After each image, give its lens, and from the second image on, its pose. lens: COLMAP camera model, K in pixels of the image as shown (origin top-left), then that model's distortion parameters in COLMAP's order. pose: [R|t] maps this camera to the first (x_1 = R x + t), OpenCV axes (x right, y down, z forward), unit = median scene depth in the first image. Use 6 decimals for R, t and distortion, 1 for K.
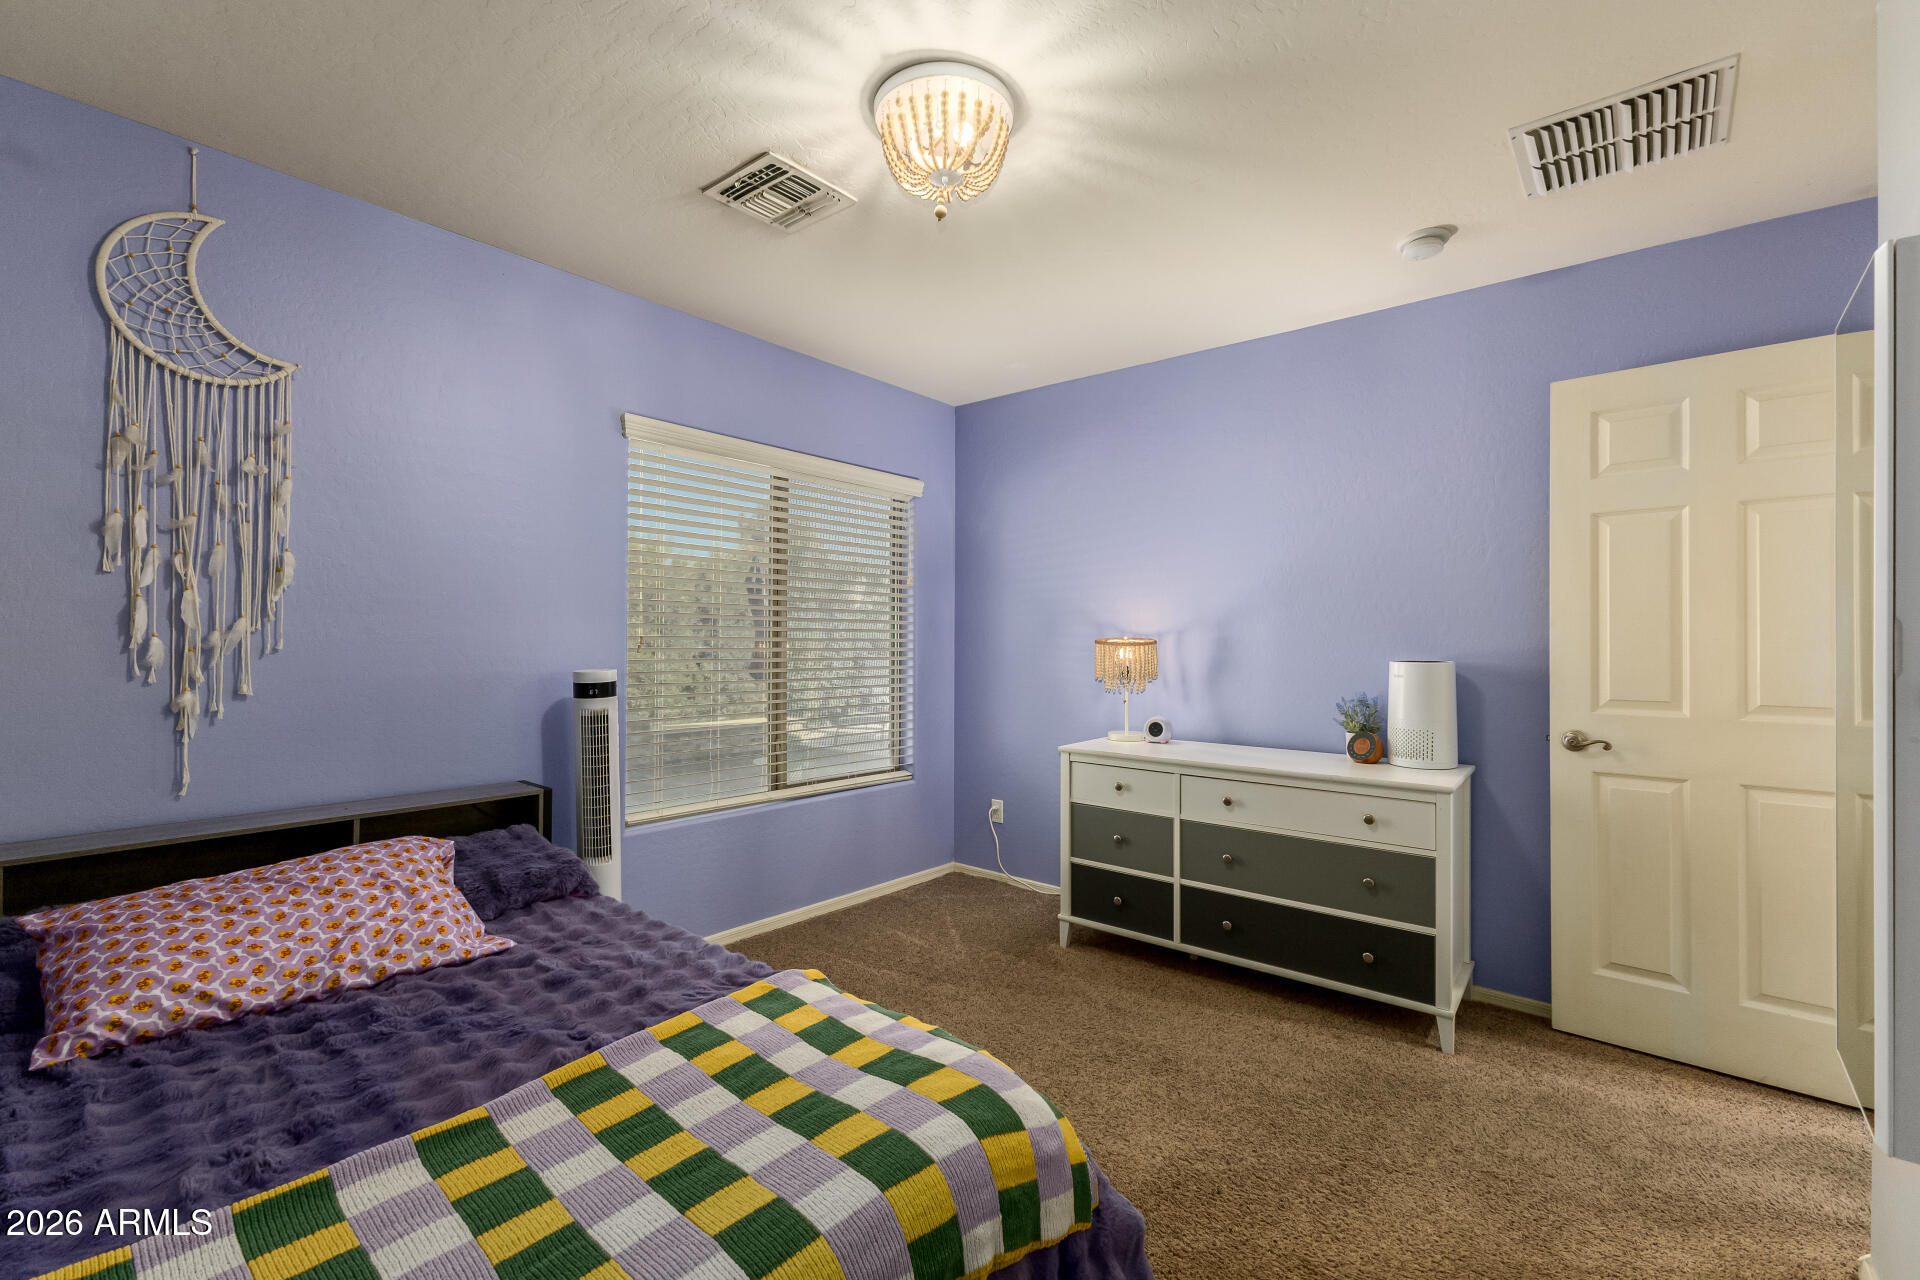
lens RADIAL K [[832.7, 0, 967.3], [0, 832.7, 636.7], [0, 0, 1]] dist [0.012408, -0.001058]
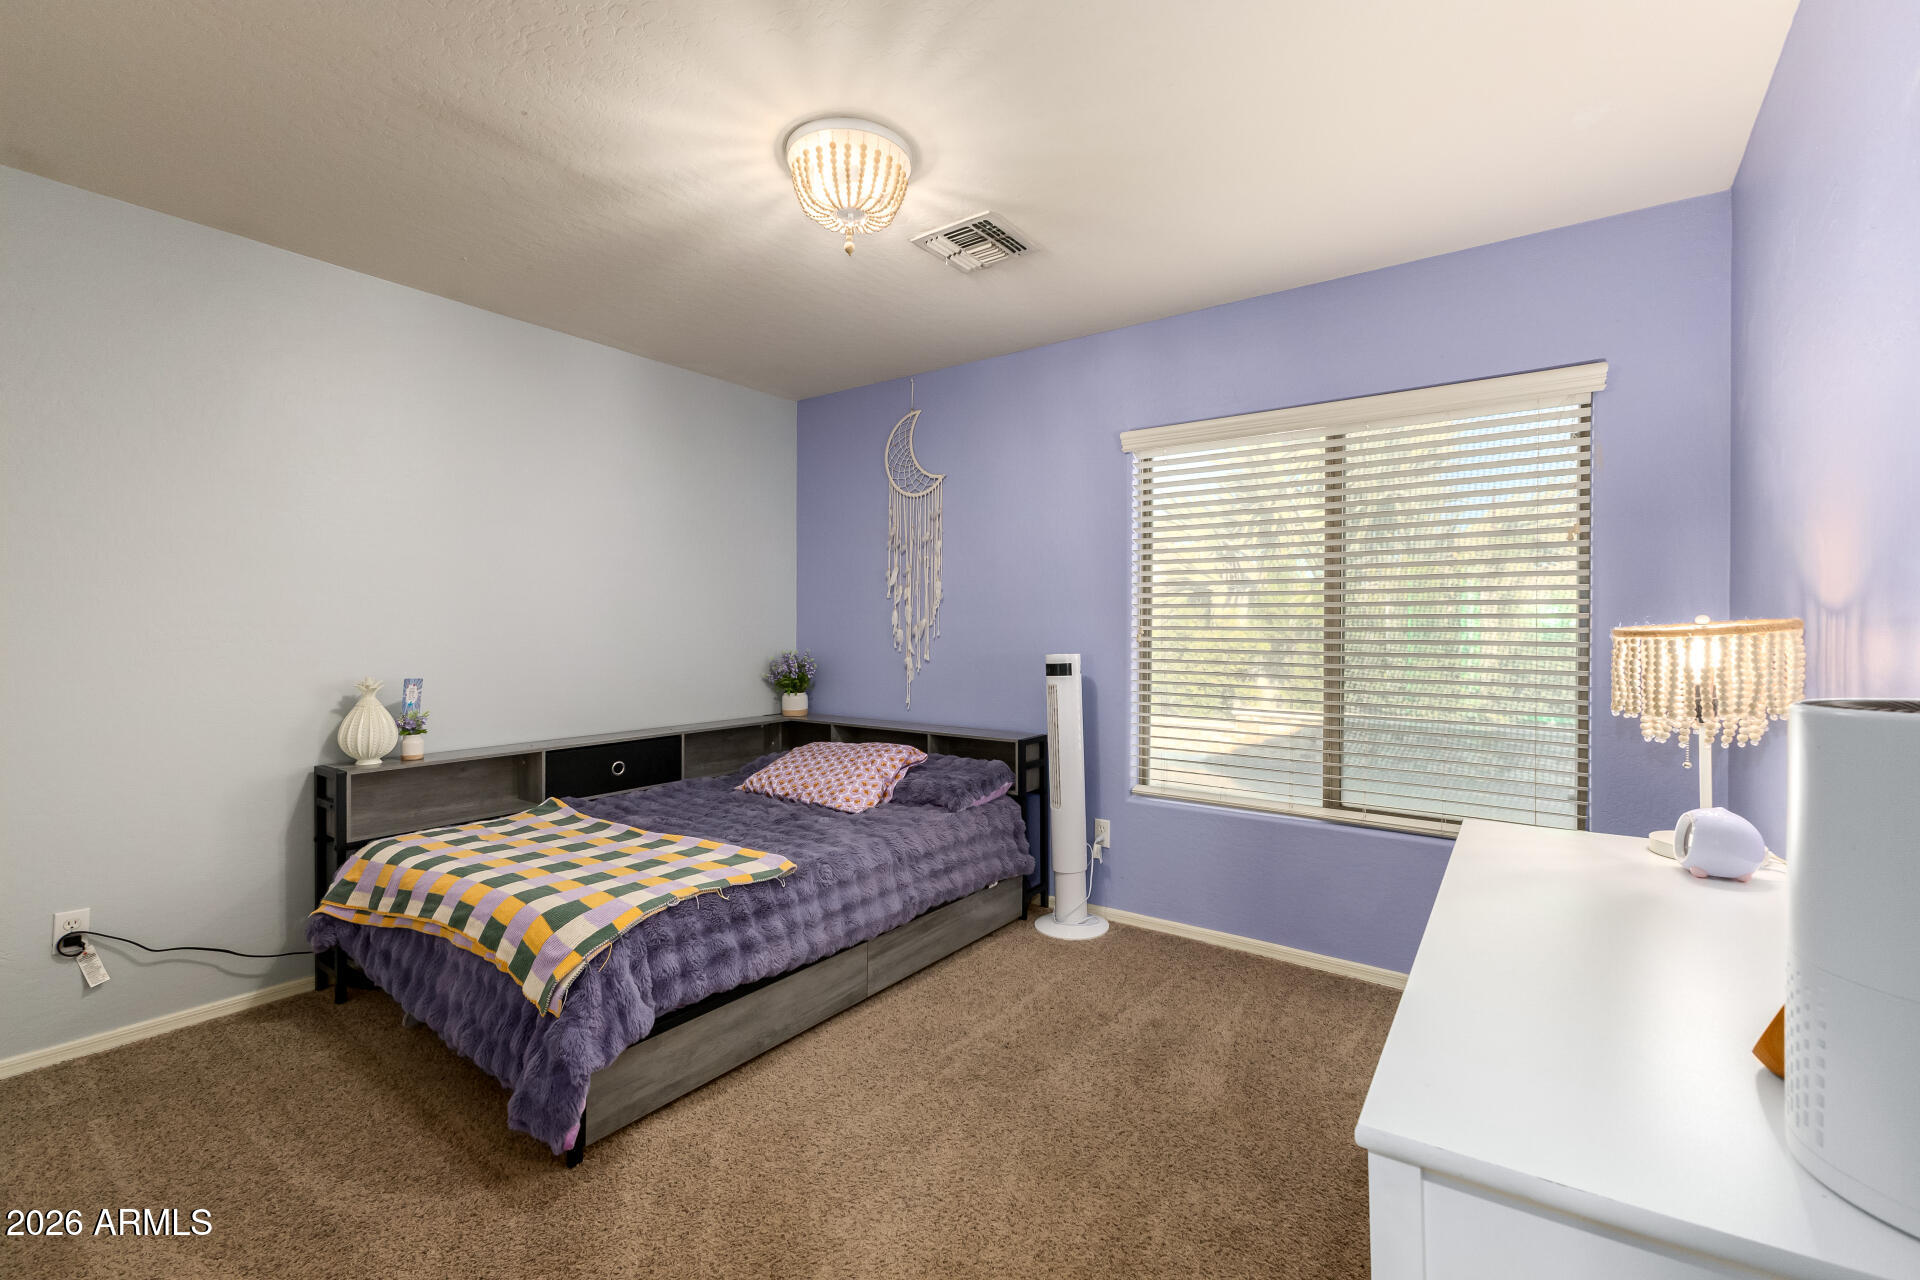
lens RADIAL K [[832.7, 0, 968.5], [0, 832.7, 636.8], [0, 0, 1]] dist [0.012408, -0.001058]
pose [[0.059468, 0.006075, -0.998212, 1.036309], [0.003033, 0.999976, 0.006266, 0.007385], [0.998226, -0.003400, 0.059448, 1.024575]]
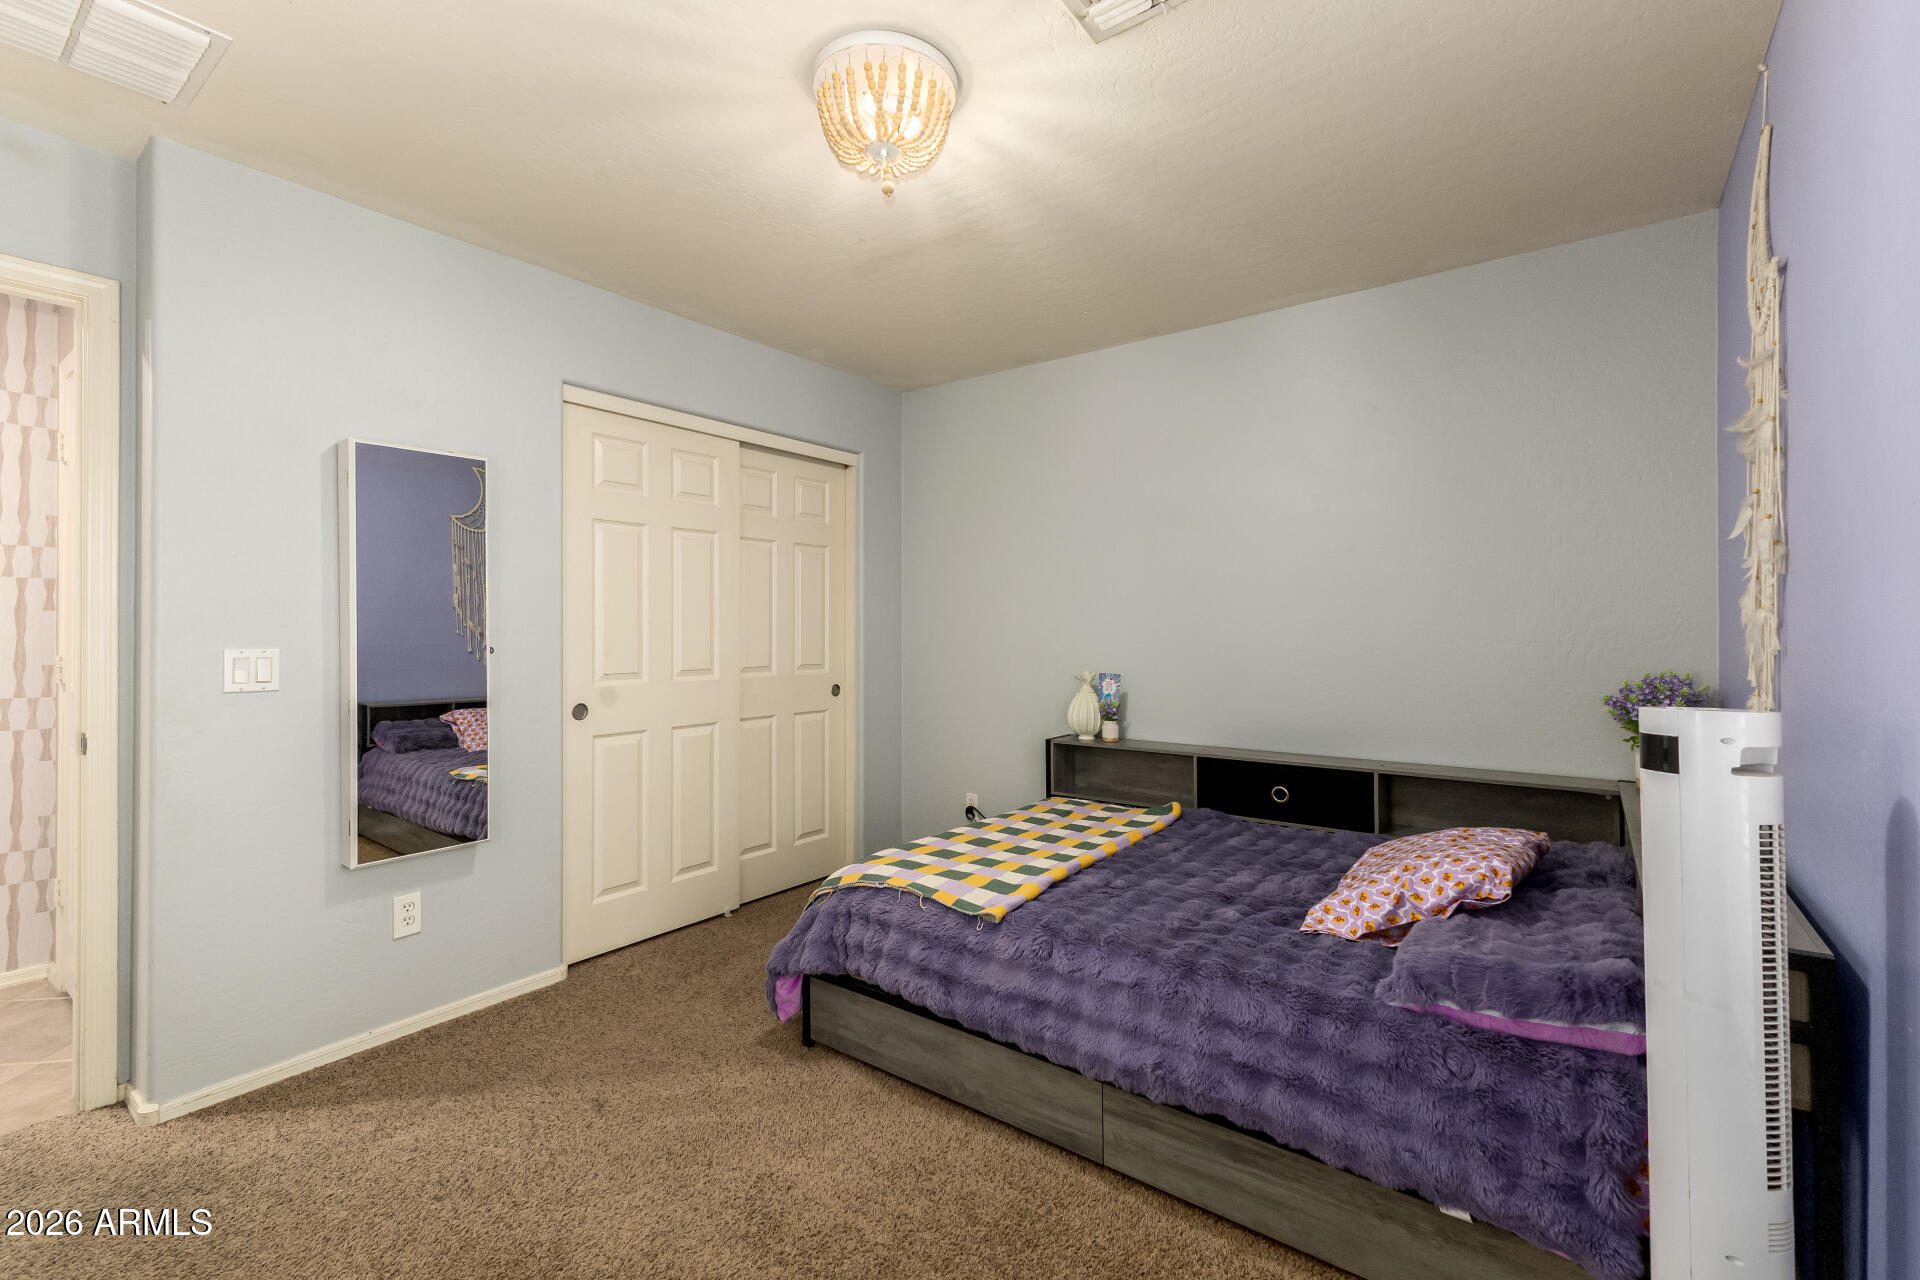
lens RADIAL K [[832.7, 0, 961.3], [0, 832.7, 629.4], [0, 0, 1]] dist [0.012408, -0.001058]
pose [[-0.999162, -0.005254, -0.040594, -0.078363], [-0.005097, 0.999979, -0.003975, 0.003612], [0.040614, -0.003764, -0.999168, 1.843756]]
